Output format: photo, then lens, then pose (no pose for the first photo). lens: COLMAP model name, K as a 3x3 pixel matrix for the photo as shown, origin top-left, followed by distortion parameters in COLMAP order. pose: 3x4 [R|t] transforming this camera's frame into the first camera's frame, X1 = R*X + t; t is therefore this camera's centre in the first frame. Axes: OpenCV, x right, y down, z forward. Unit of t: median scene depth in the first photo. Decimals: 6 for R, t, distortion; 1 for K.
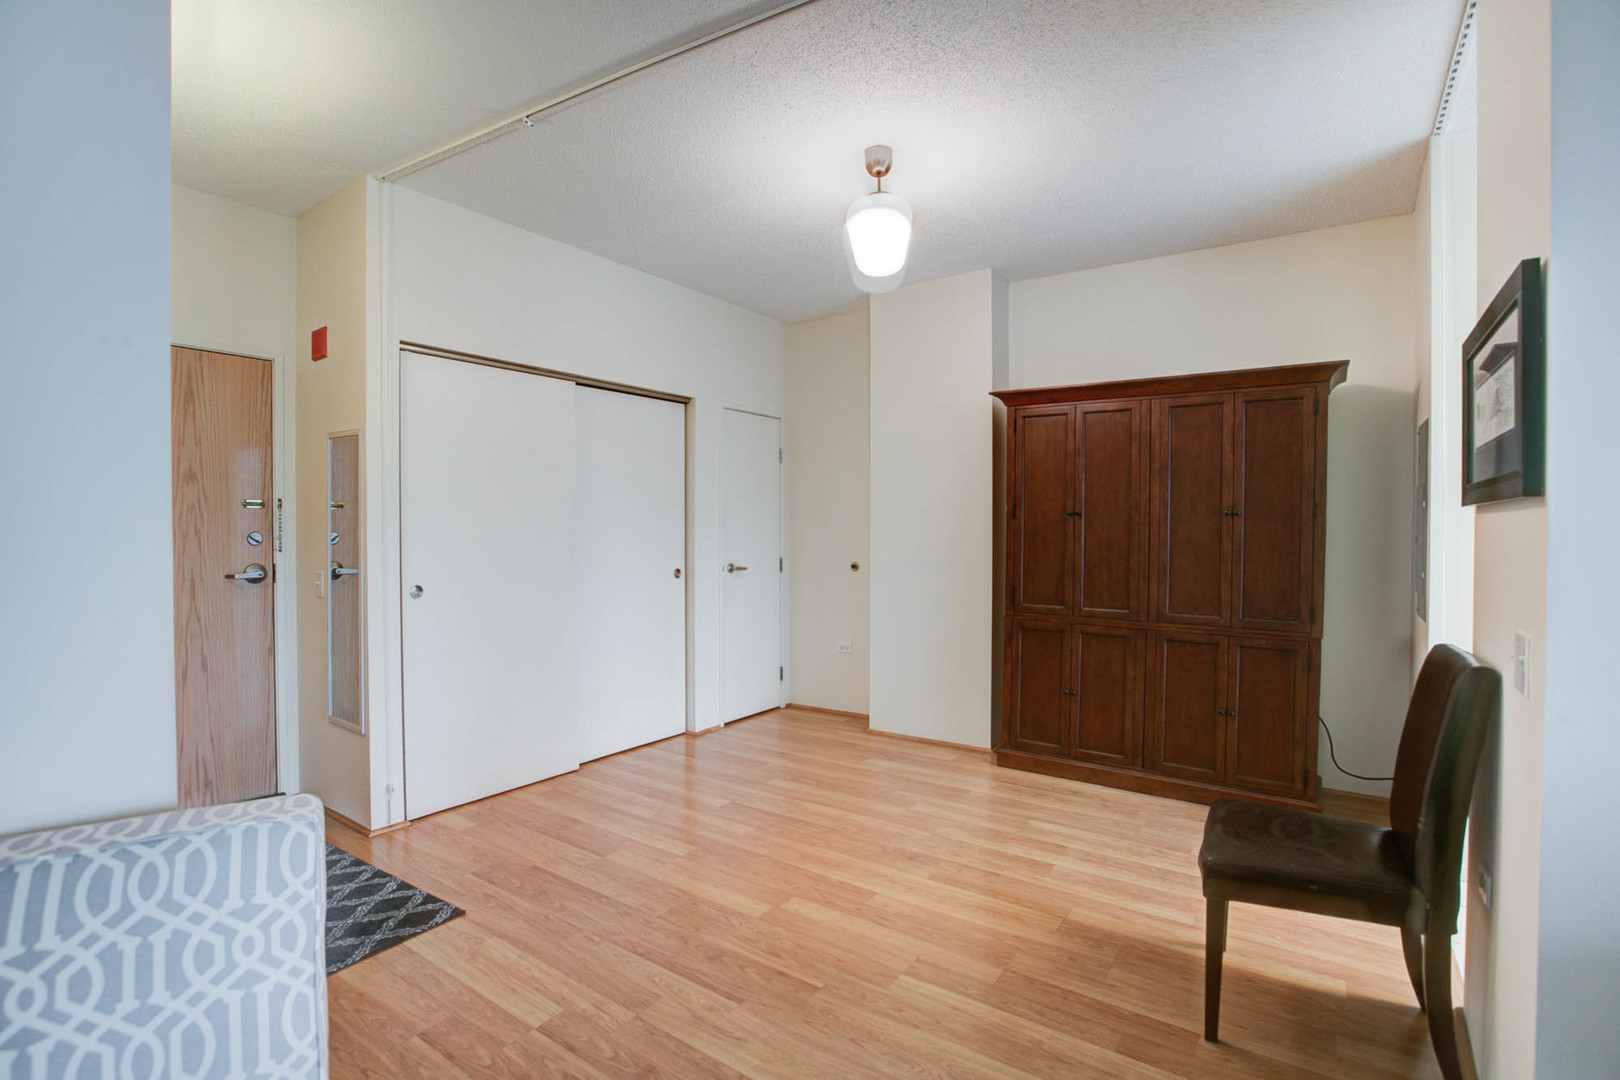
lens RADIAL K [[761.6, 0, 802.5], [0, 761.6, 537.1], [0, 0, 1]] dist [-0.062448, 0.021634]
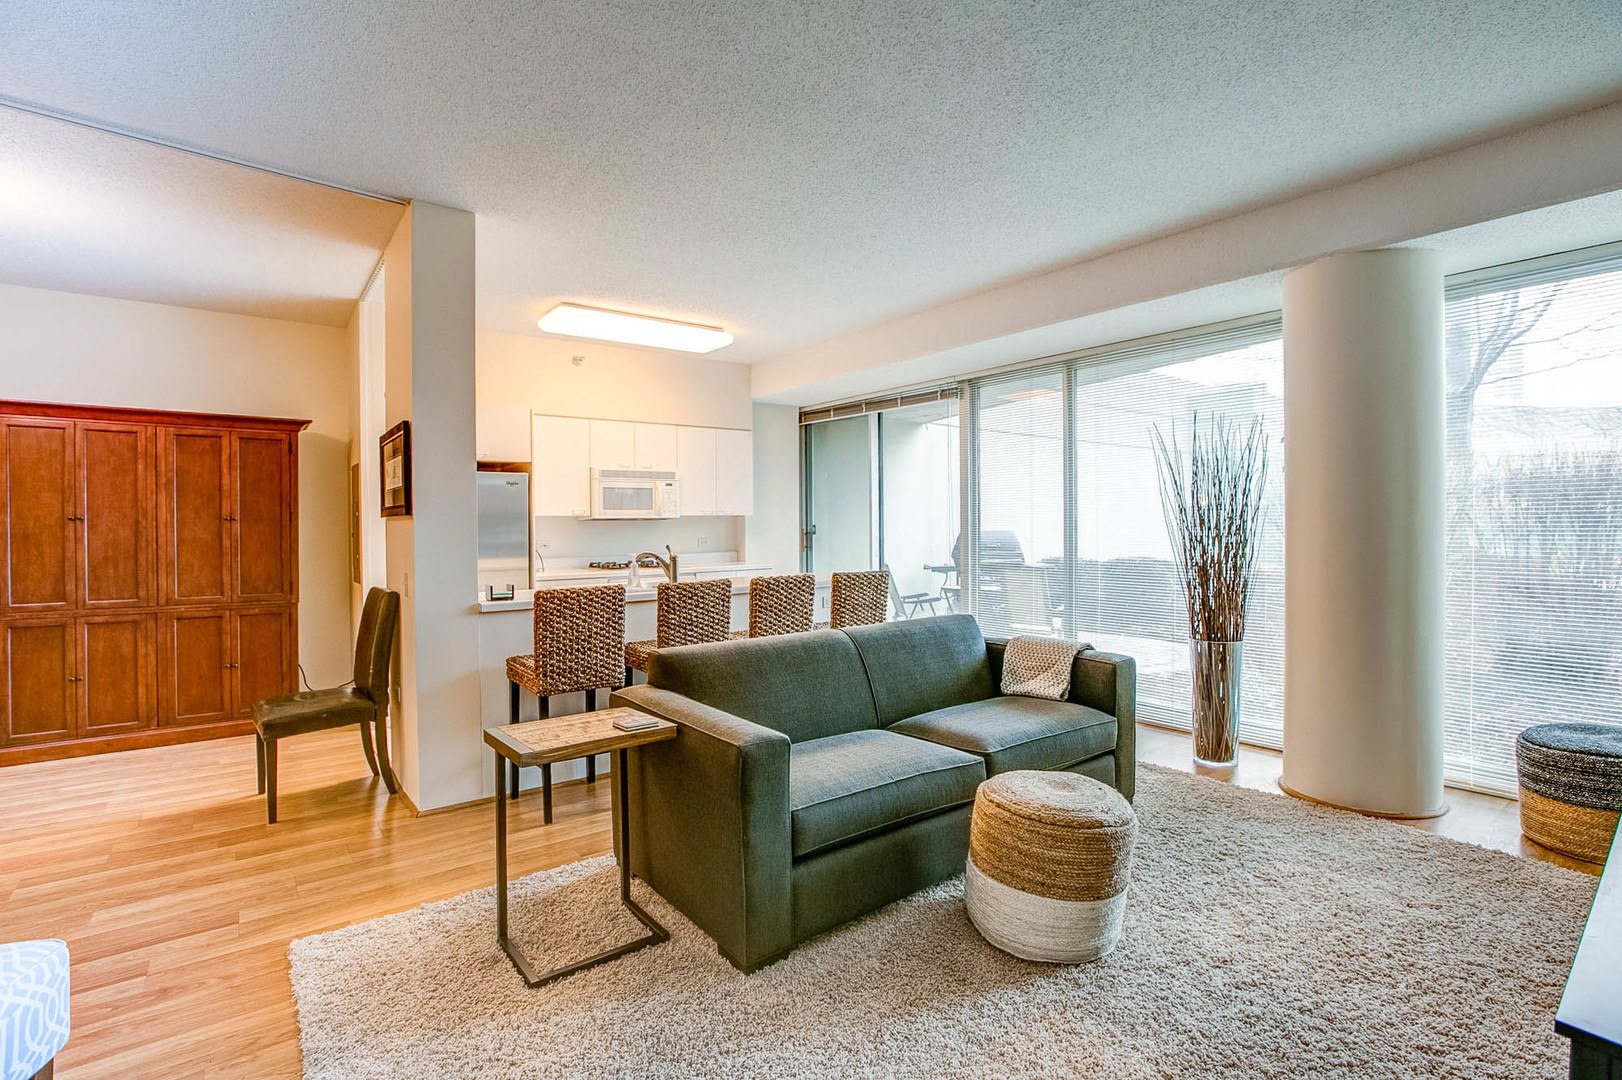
lens RADIAL K [[762.6, 0, 803.5], [0, 762.6, 537.0], [0, 0, 1]] dist [-0.062448, 0.021634]
pose [[0.303155, -0.016846, 0.952792, -0.391689], [0.018398, 0.999761, 0.011822, 0.004249], [-0.952764, 0.013945, 0.303393, -0.402916]]
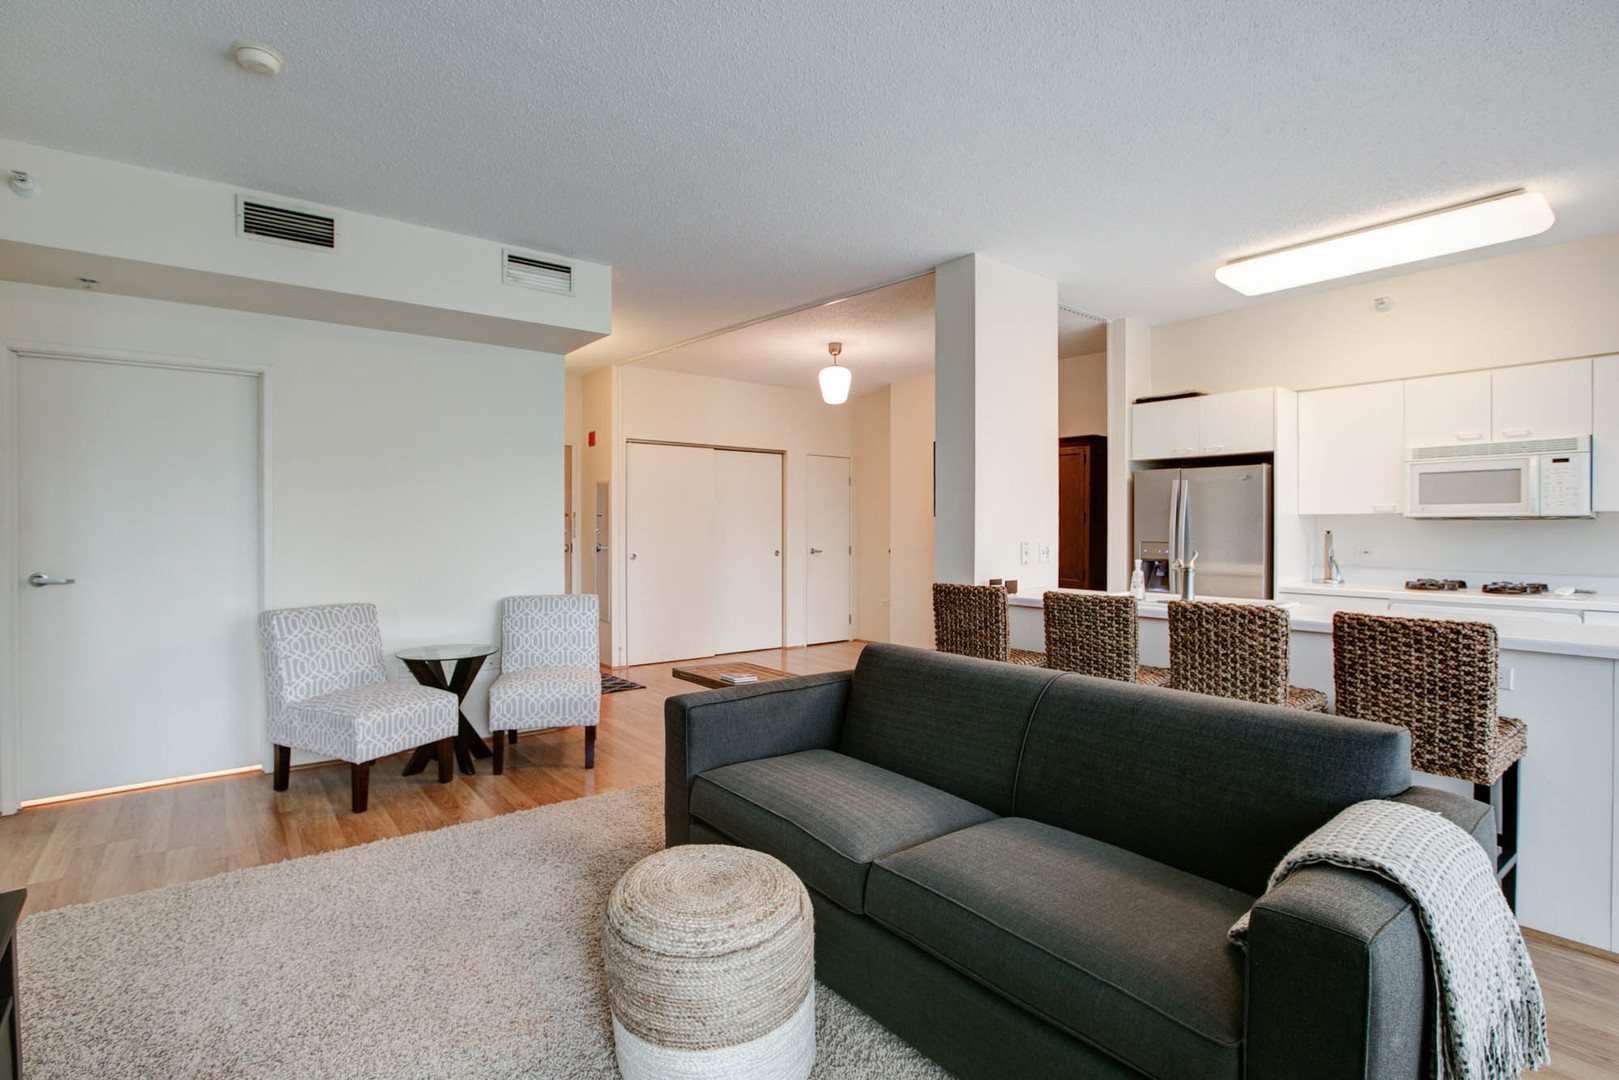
lens RADIAL K [[761.2, 0, 802.0], [0, 761.2, 537.1], [0, 0, 1]] dist [-0.062448, 0.021634]
pose [[0.956982, 0.006230, -0.290079, 0.545608], [-0.005814, 0.999980, 0.002297, 0.009525], [0.290088, -0.000511, 0.957000, -0.884676]]
